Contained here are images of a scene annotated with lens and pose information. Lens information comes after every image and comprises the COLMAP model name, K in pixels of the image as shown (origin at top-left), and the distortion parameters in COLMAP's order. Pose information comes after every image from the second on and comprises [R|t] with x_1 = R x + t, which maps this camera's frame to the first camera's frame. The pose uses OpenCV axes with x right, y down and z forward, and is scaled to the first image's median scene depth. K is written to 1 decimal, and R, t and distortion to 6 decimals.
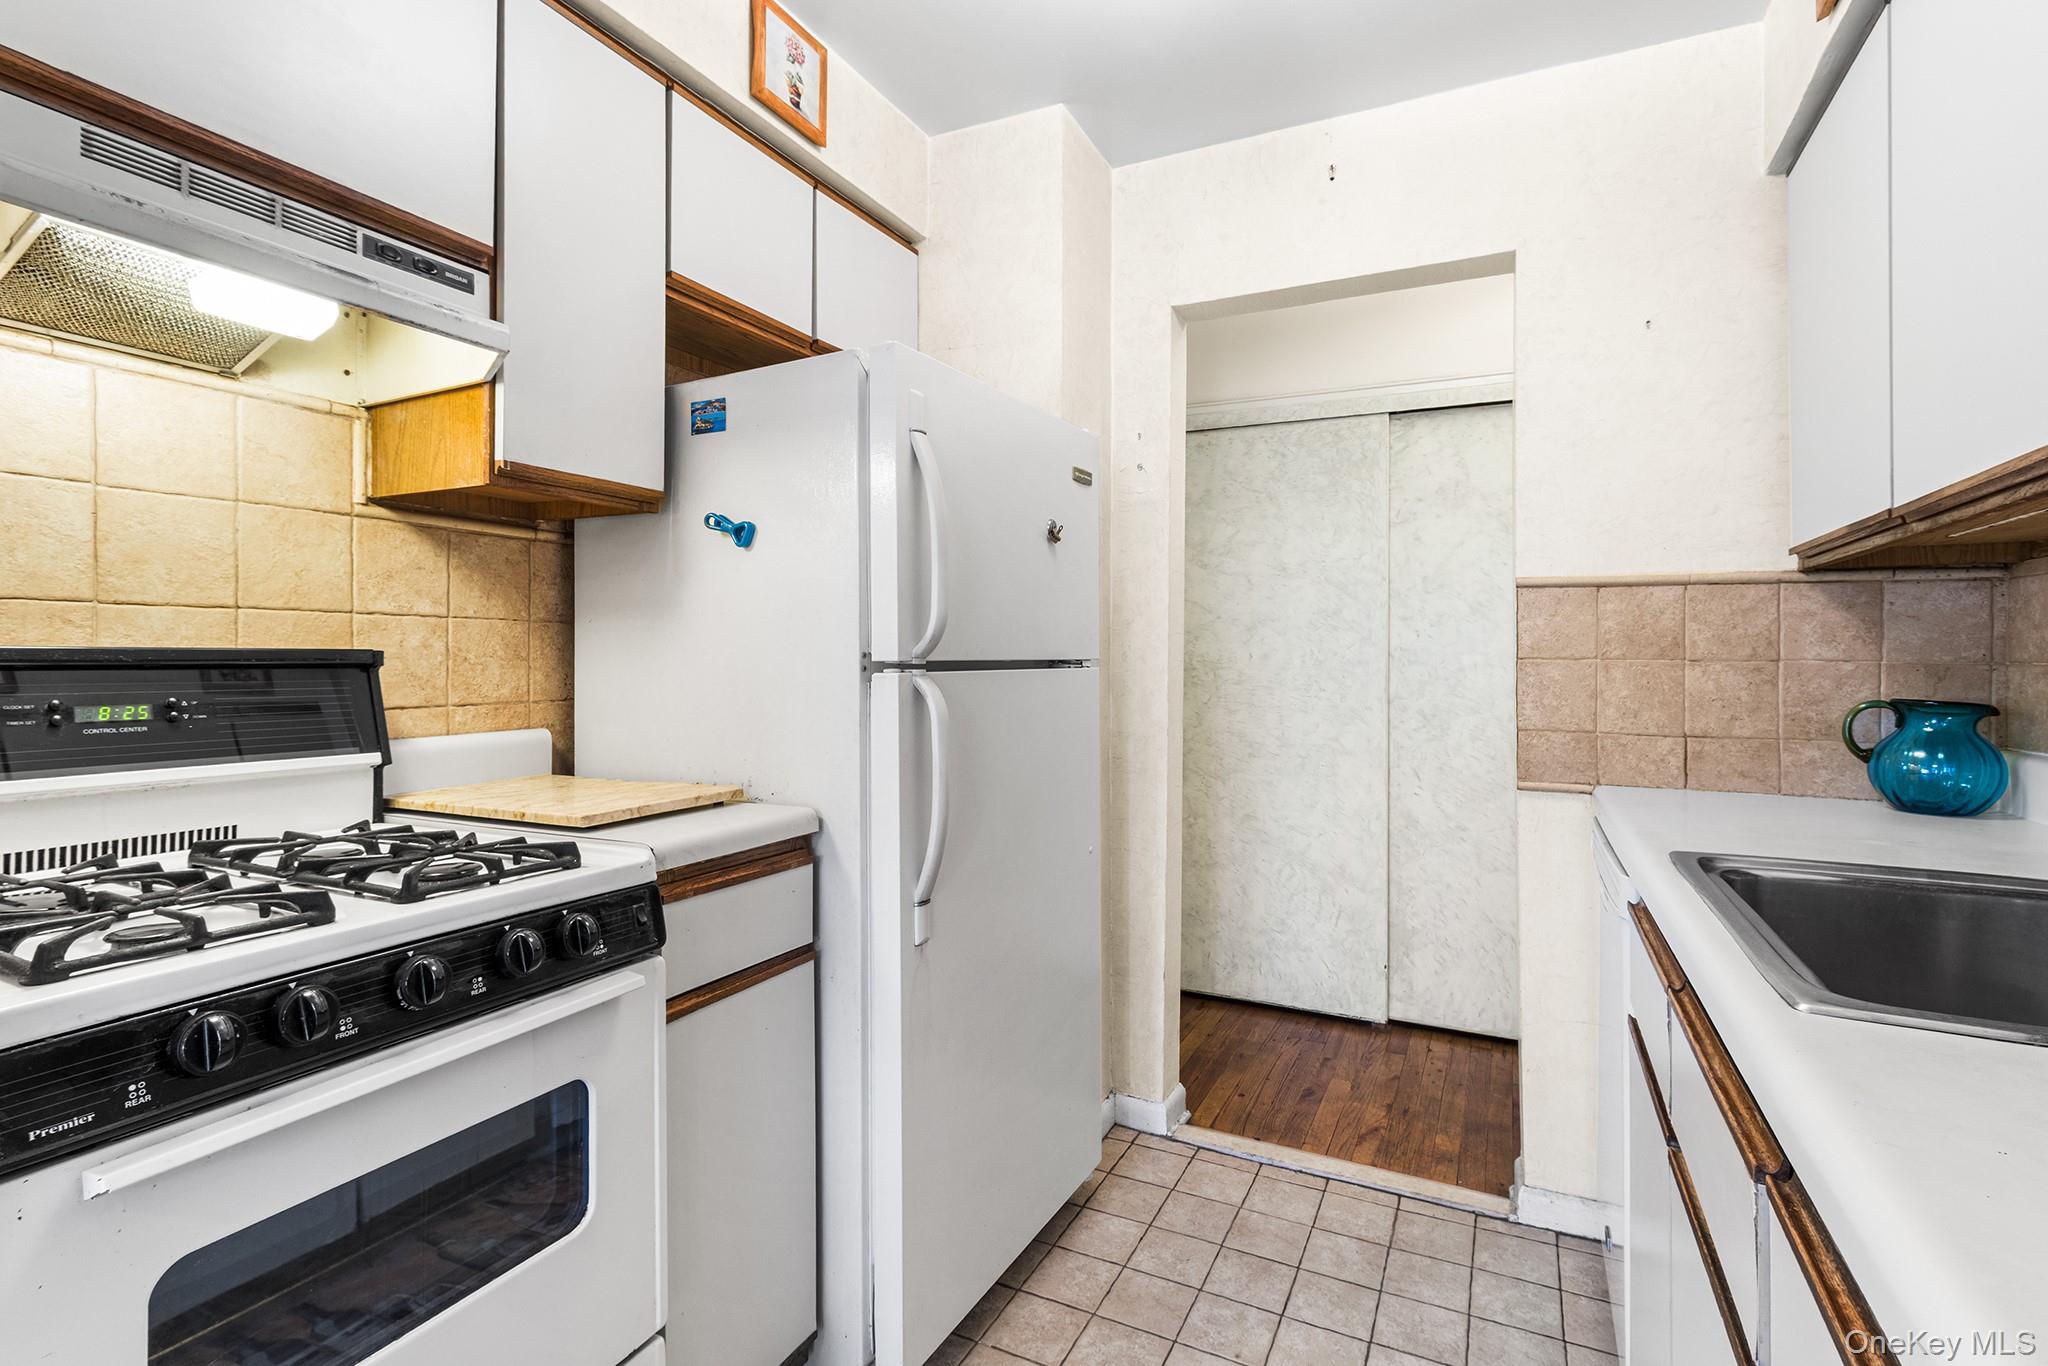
lens RADIAL K [[965.0, 0, 1064.3], [0, 965.0, 662.2], [0, 0, 1]] dist [0.010615, 0.000386]
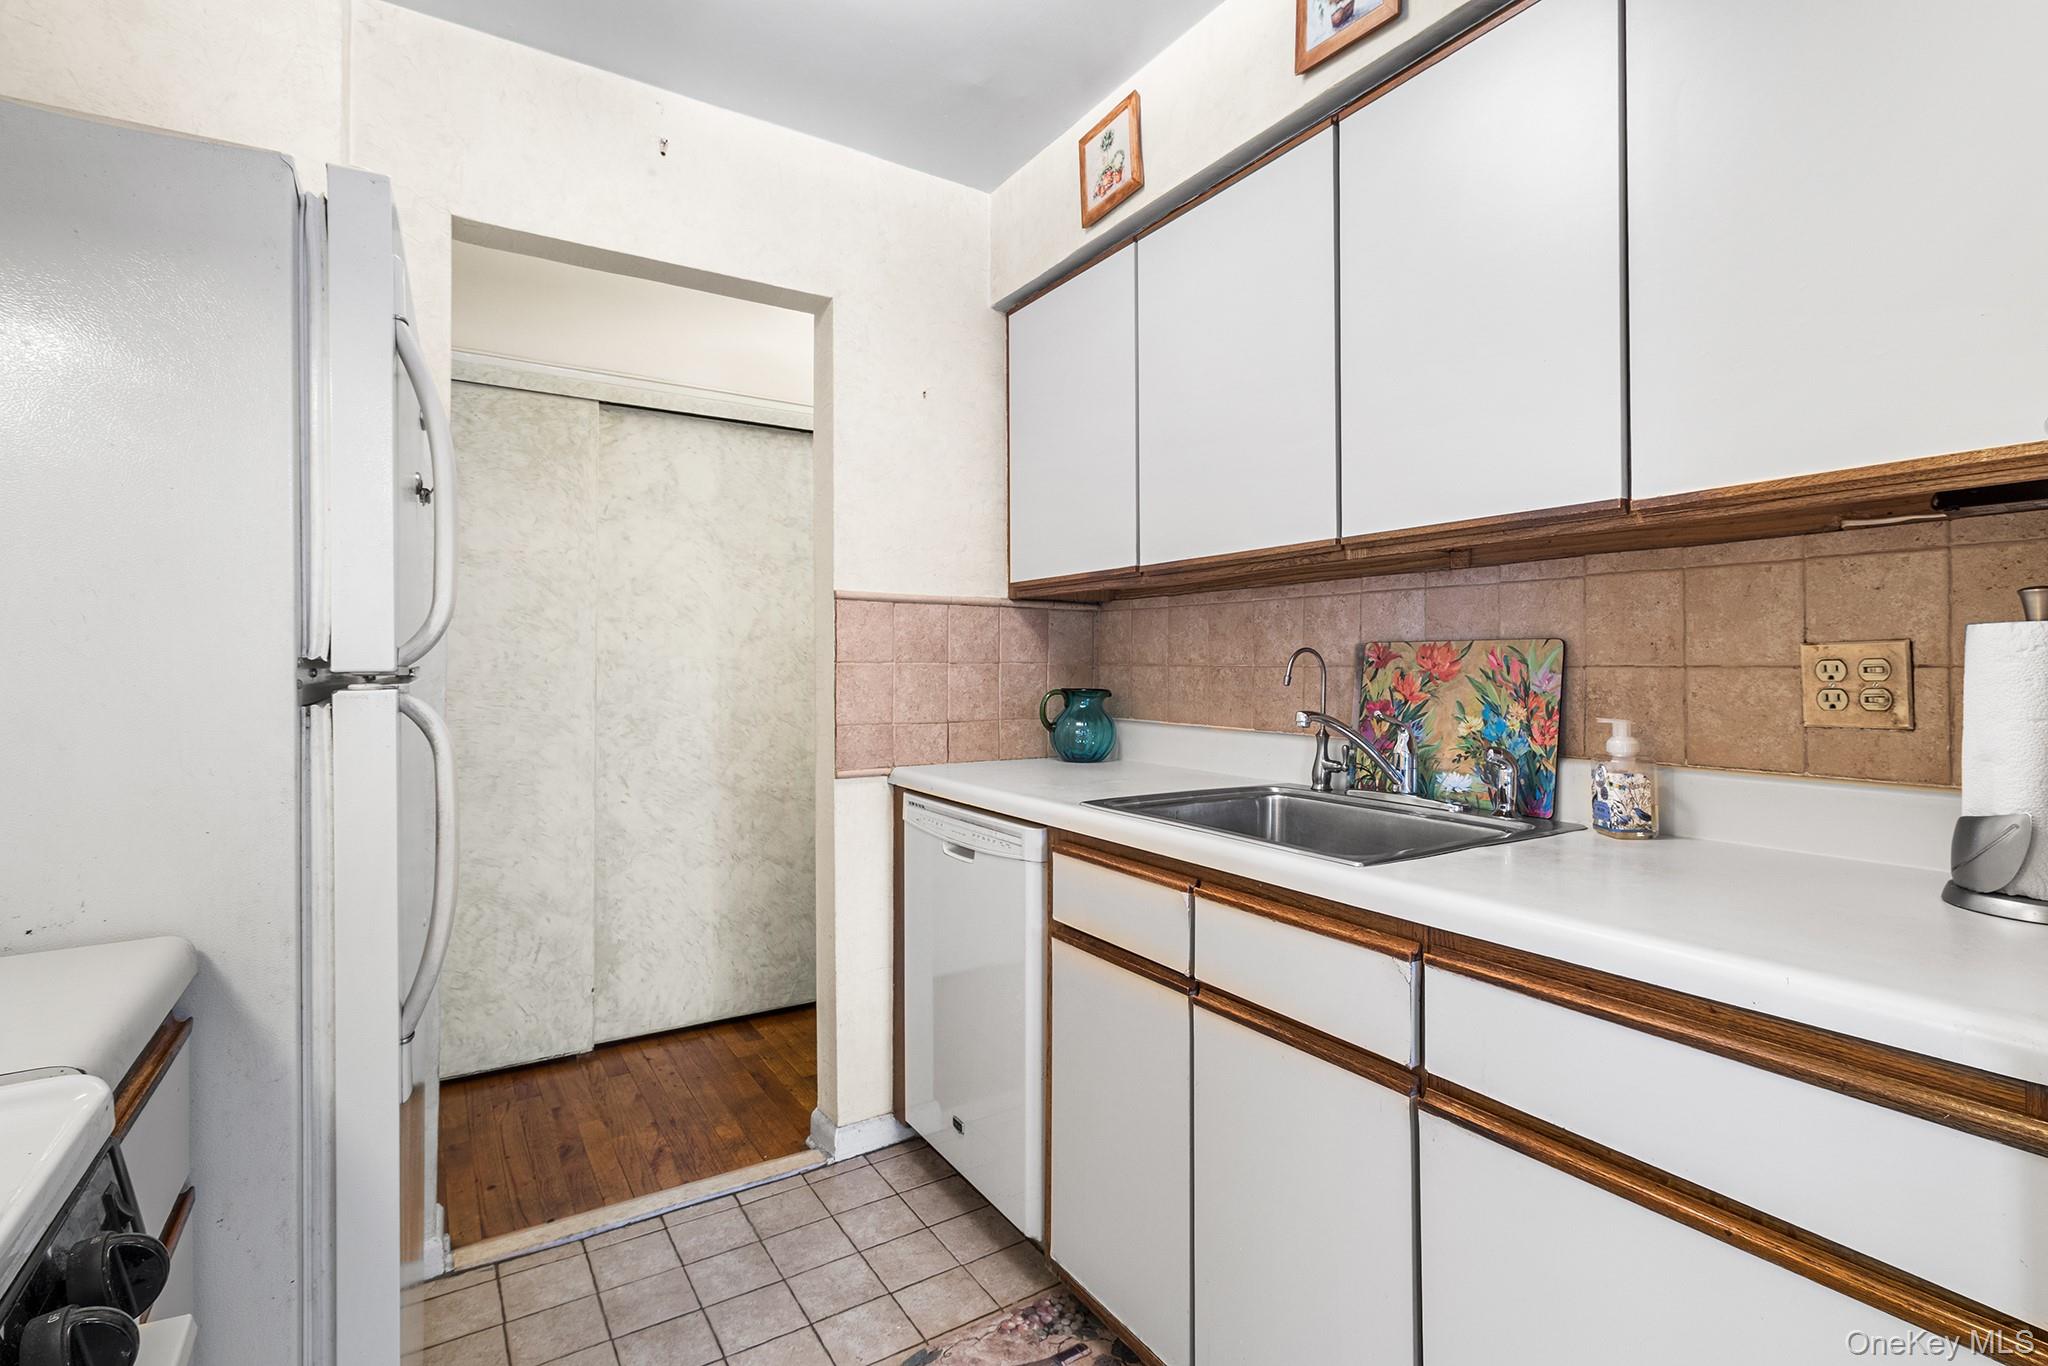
lens RADIAL K [[965.0, 0, 1033.7], [0, 965.0, 665.6], [0, 0, 1]] dist [0.010615, 0.000386]
pose [[0.527869, -0.008331, 0.849285, -0.339970], [0.005626, 0.999964, 0.006312, -0.005267], [-0.849307, 0.001446, 0.527897, 0.198149]]
